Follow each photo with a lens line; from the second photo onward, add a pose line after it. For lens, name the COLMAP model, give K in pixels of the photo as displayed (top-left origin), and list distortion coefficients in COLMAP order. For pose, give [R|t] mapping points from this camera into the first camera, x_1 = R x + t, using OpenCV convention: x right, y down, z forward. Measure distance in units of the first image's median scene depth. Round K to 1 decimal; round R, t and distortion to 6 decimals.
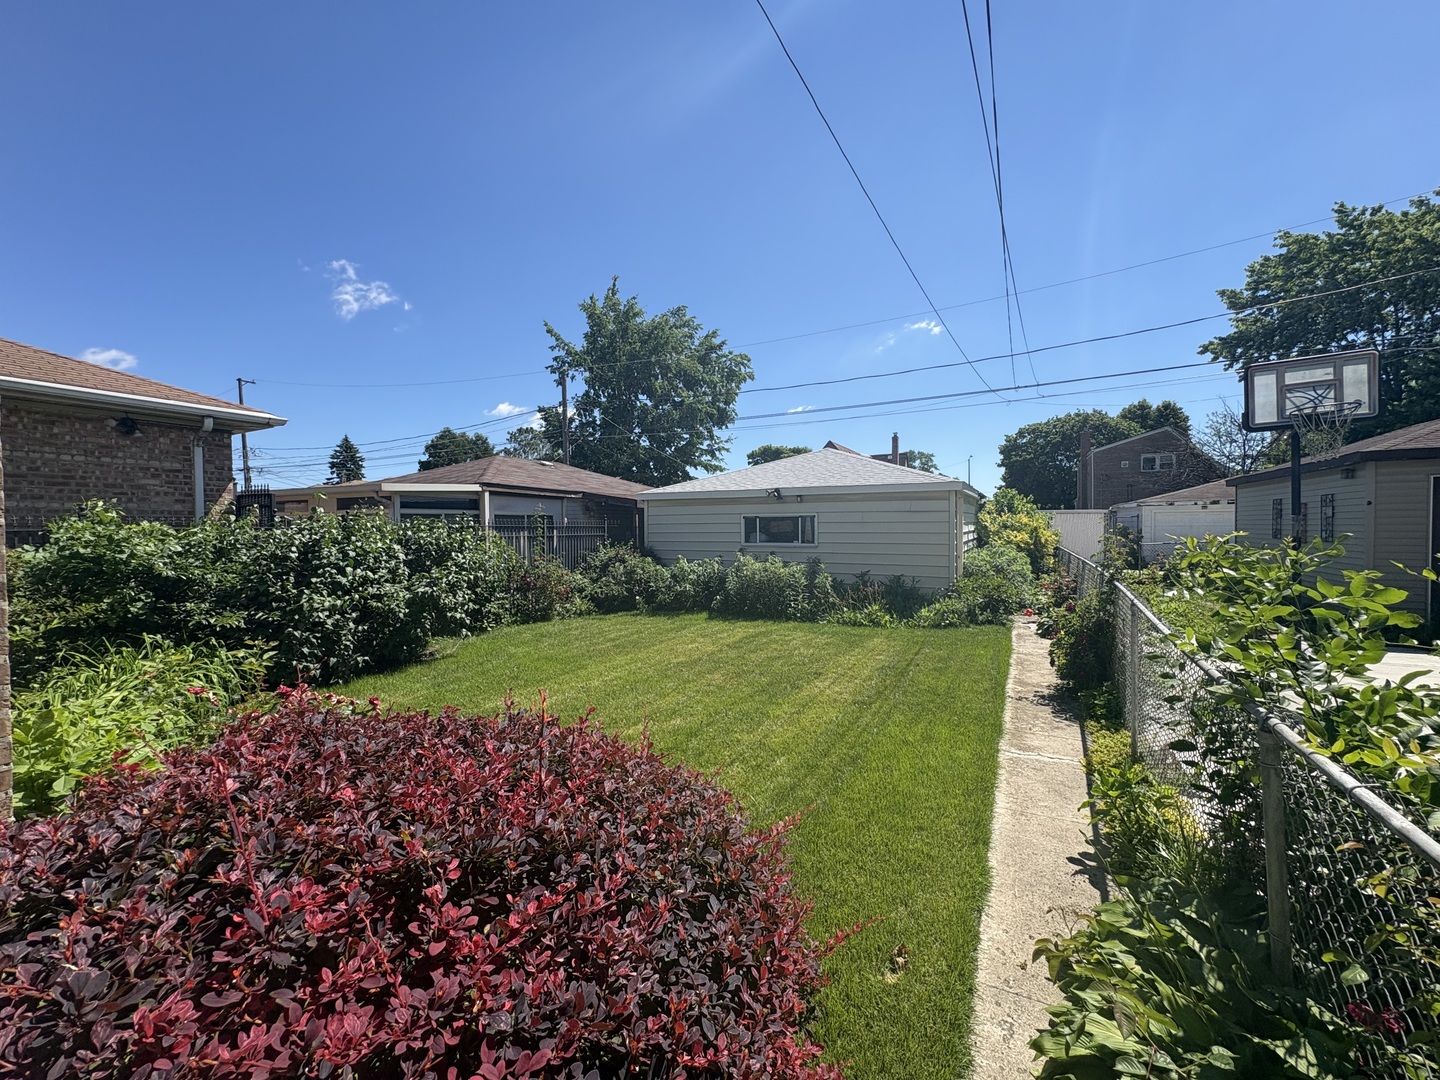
lens RADIAL K [[574.9, 0, 723.5], [0, 574.9, 534.4], [0, 0, 1]] dist [-0.002635, 0.001401]
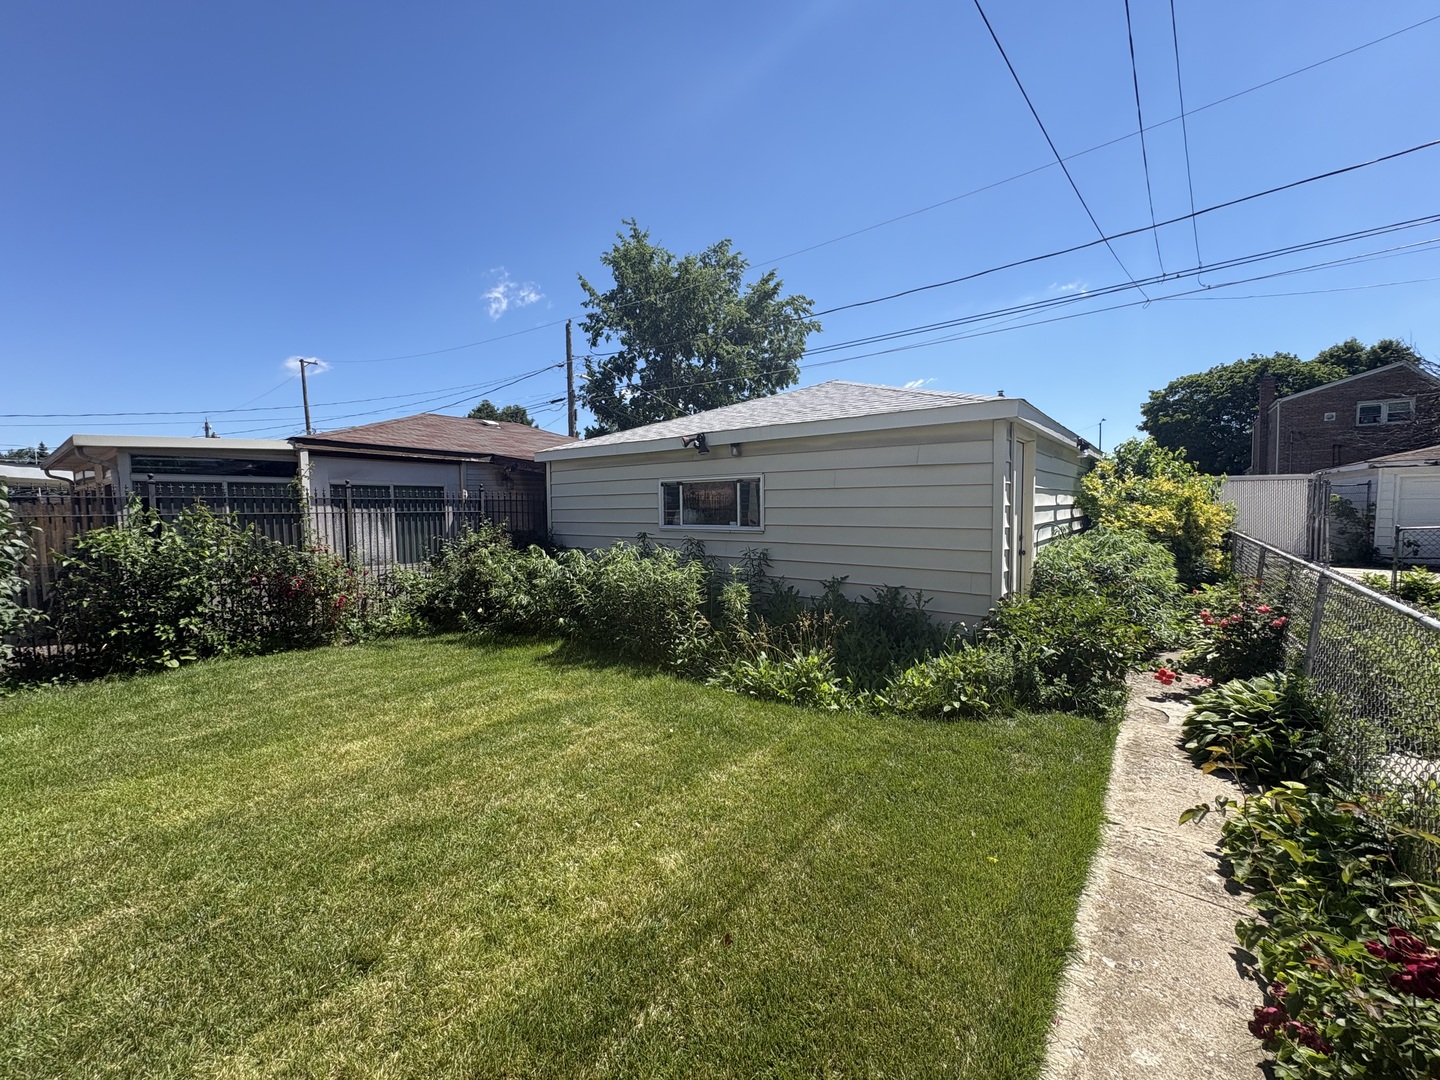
lens RADIAL K [[574.9, 0, 728.4], [0, 574.9, 537.5], [0, 0, 1]] dist [-0.002635, 0.001401]
pose [[0.984232, 0.006759, -0.176752, 0.185069], [0.000390, 0.999184, 0.040381, 0.002838], [0.176881, -0.039813, 0.983427, 0.338775]]
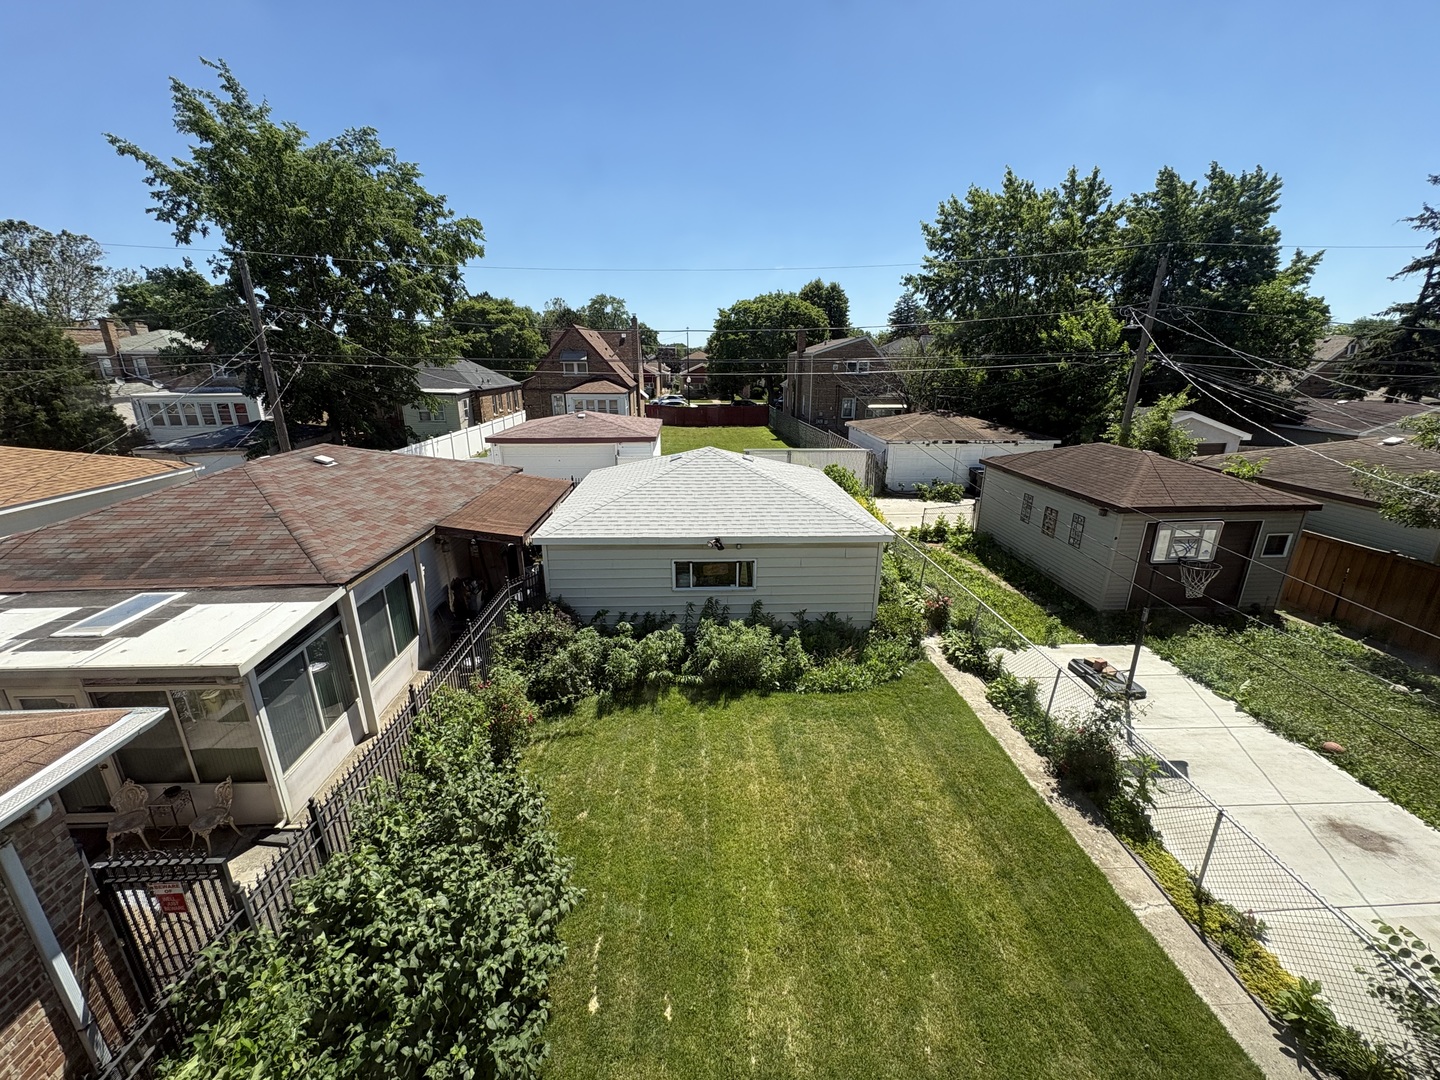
lens RADIAL K [[574.9, 0, 719.1], [0, 574.9, 545.2], [0, 0, 1]] dist [-0.002635, 0.001401]
pose [[0.858625, -0.149774, 0.490236, -0.305640], [-0.001567, 0.955591, 0.294691, -0.285028], [-0.512602, -0.253798, 0.820260, 0.171029]]
